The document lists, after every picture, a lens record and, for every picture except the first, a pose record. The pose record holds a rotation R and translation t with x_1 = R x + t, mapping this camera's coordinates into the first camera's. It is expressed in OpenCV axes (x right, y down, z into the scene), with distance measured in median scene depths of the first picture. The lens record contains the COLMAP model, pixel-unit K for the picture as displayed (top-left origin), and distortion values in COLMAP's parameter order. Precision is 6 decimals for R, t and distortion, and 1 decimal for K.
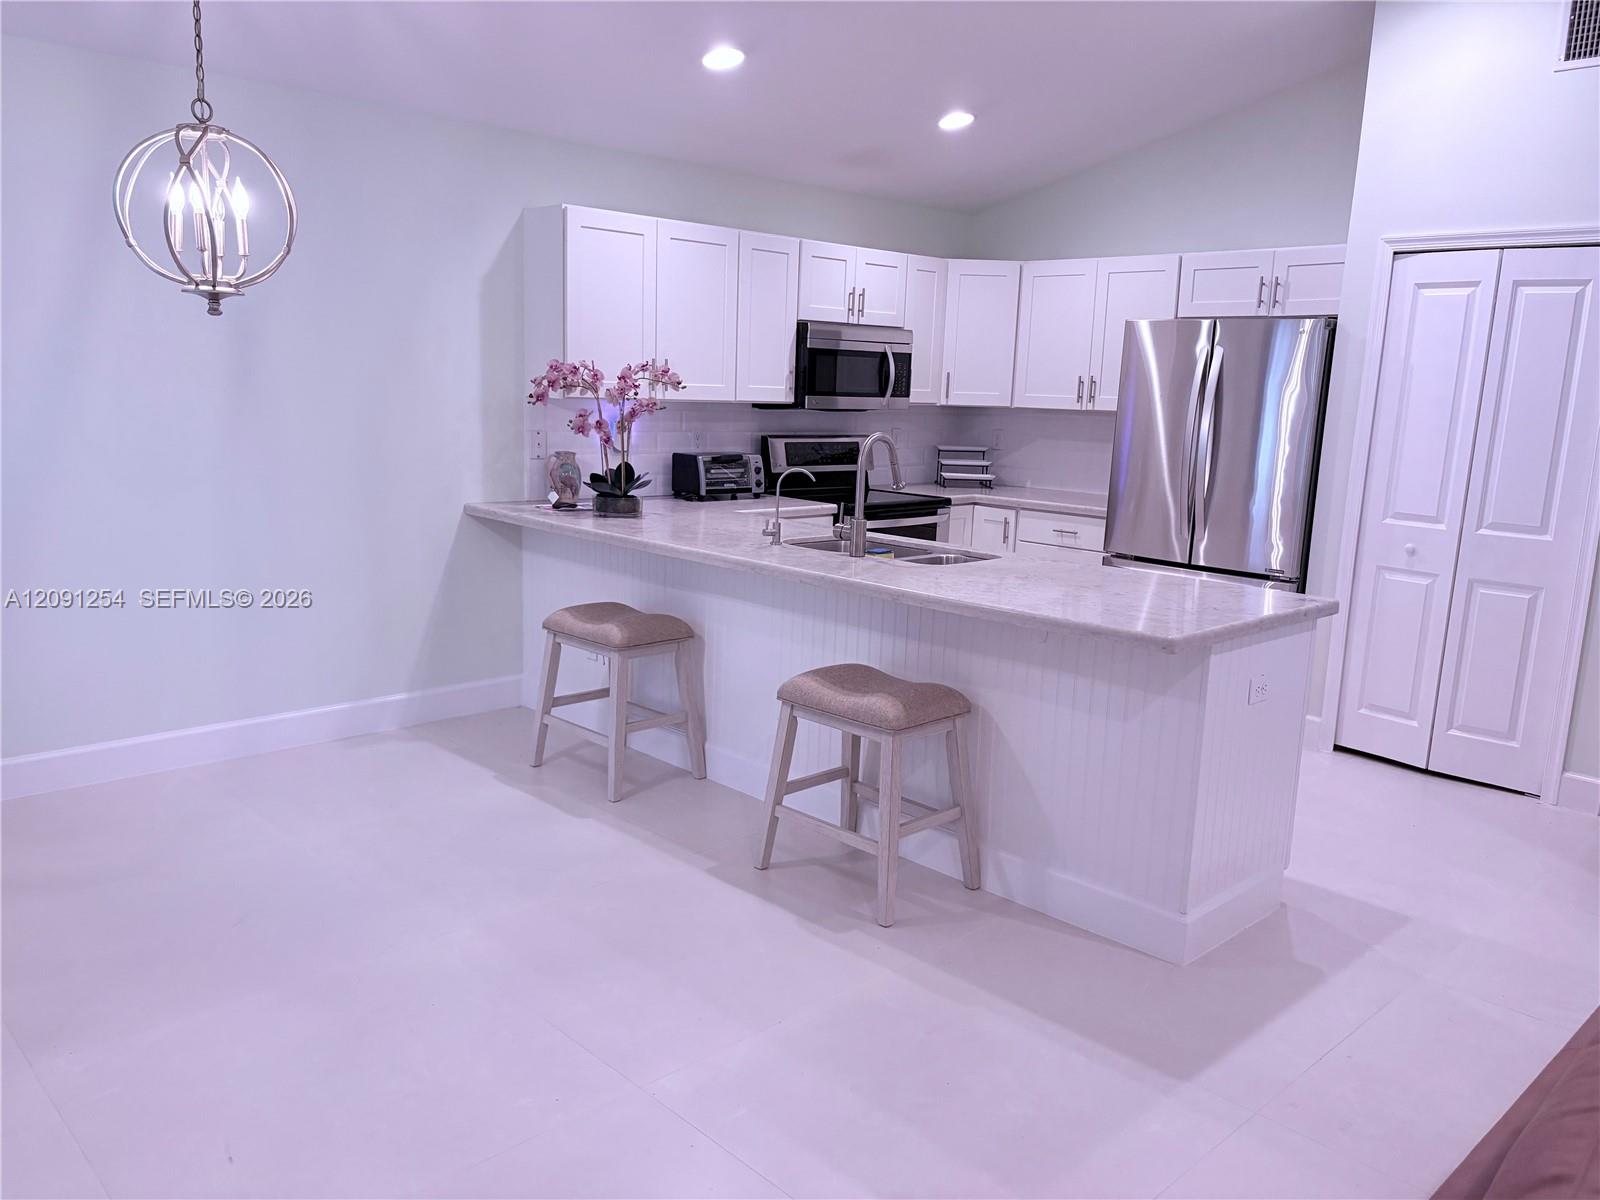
lens RADIAL K [[1223.1, 0, 802.2], [0, 1223.1, 599.6], [0, 0, 1]] dist [0.038248, -0.003474]
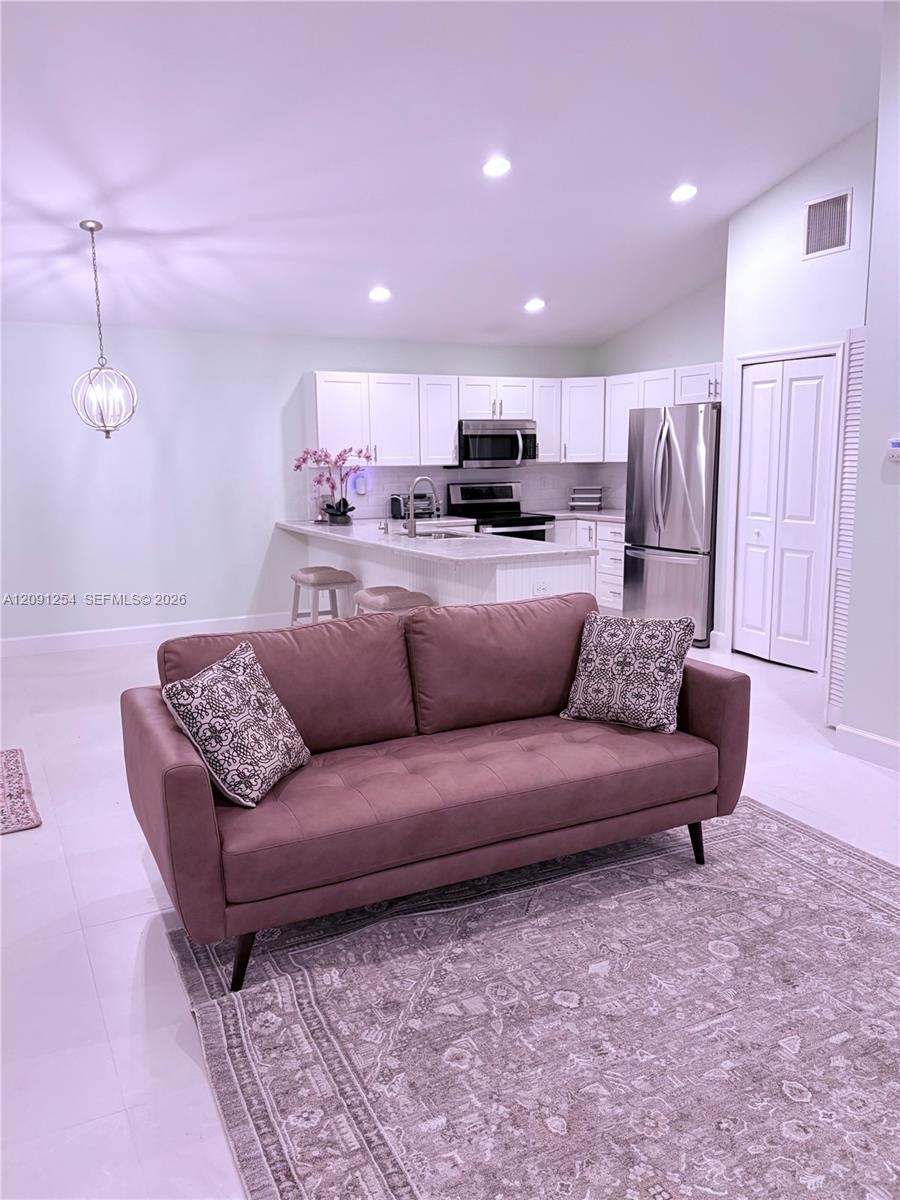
lens RADIAL K [[917.3, 0, 448.3], [0, 917.3, 601.1], [0, 0, 1]] dist [0.038248, -0.003474]
pose [[0.956629, -0.000745, -0.291308, 0.400593], [-0.005565, 0.999768, -0.020830, 0.074899], [0.291256, 0.021548, 0.956402, -0.325209]]
